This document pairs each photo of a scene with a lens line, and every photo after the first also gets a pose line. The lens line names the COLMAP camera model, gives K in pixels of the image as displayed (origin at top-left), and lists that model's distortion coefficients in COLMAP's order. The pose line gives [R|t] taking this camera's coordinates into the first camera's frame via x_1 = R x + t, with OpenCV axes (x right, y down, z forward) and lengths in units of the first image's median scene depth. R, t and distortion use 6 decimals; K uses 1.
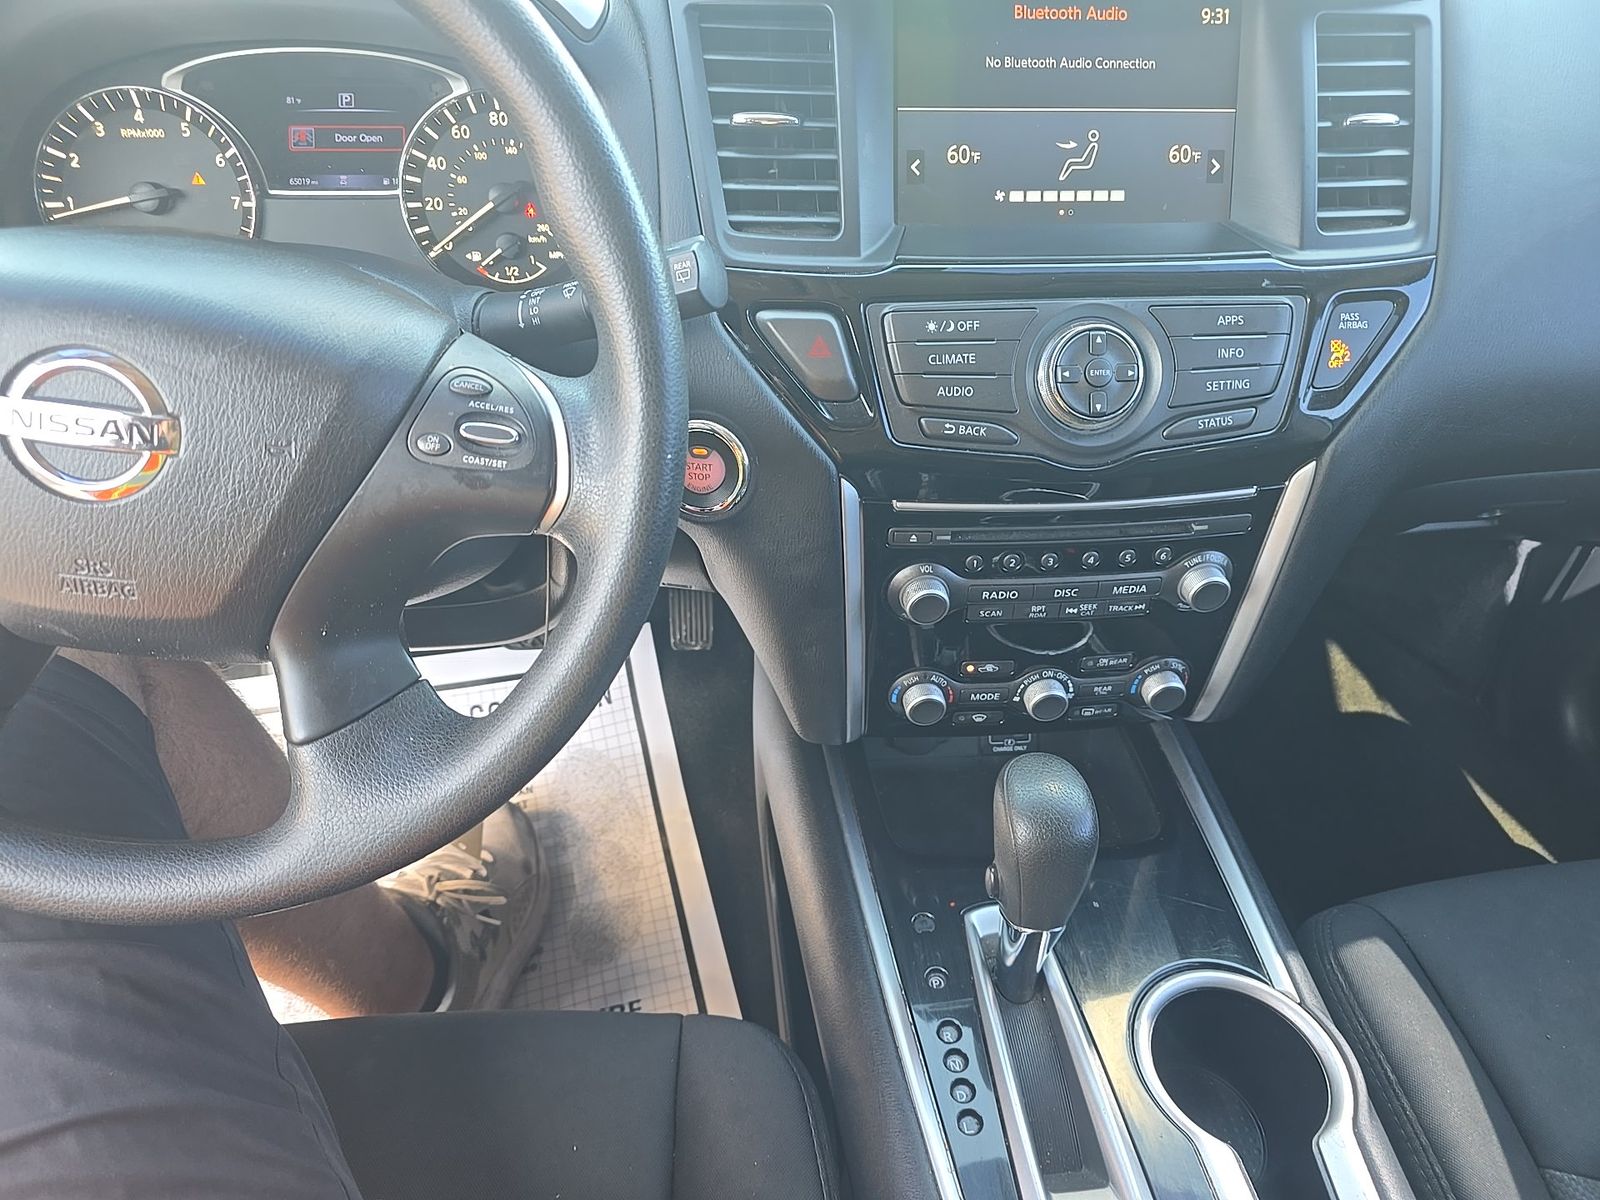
lens RADIAL K [[1102.6, 0, 800.0], [0, 1102.6, 600.0], [0, 0, 1]] dist [0.047040, -0.048779]
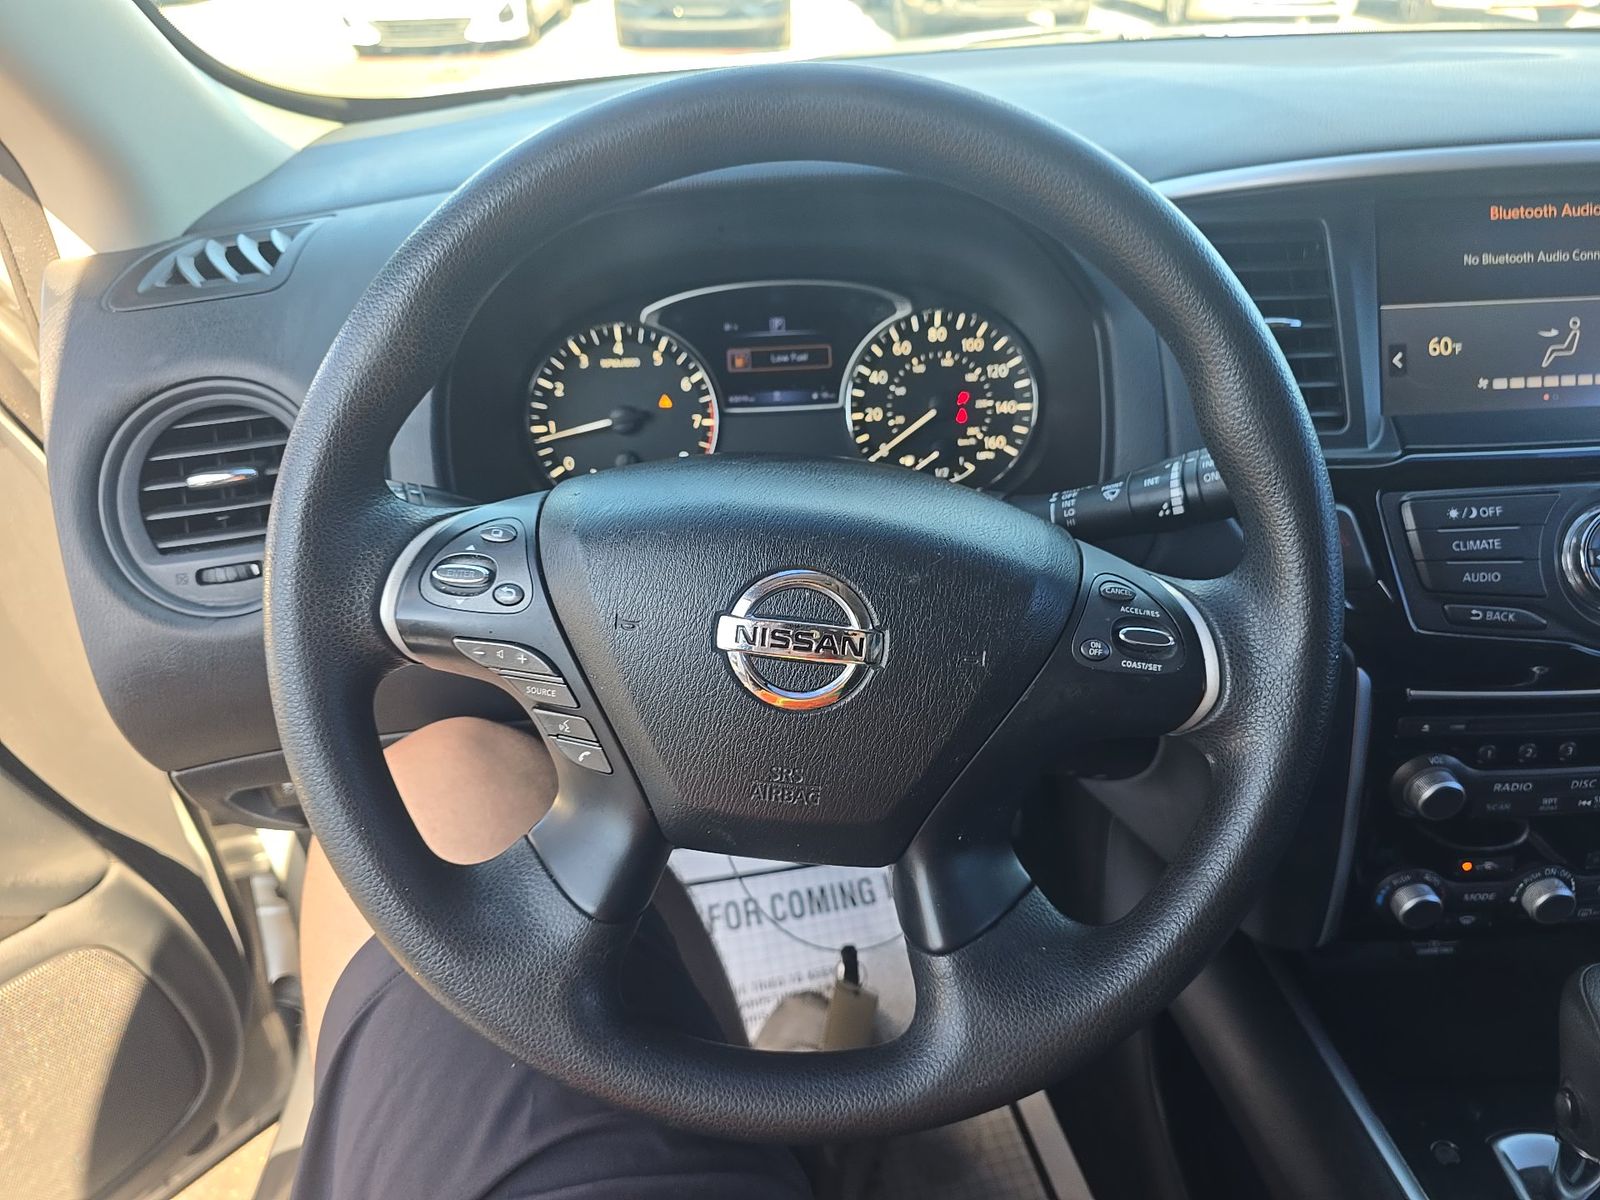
lens RADIAL K [[1102.6, 0, 800.0], [0, 1102.6, 600.0], [0, 0, 1]] dist [0.047040, -0.048779]
pose [[0.996110, -0.024253, -0.084713, -0.332347], [0.010856, 0.987830, -0.155160, -0.020779], [0.087445, 0.153637, 0.984251, -0.012791]]
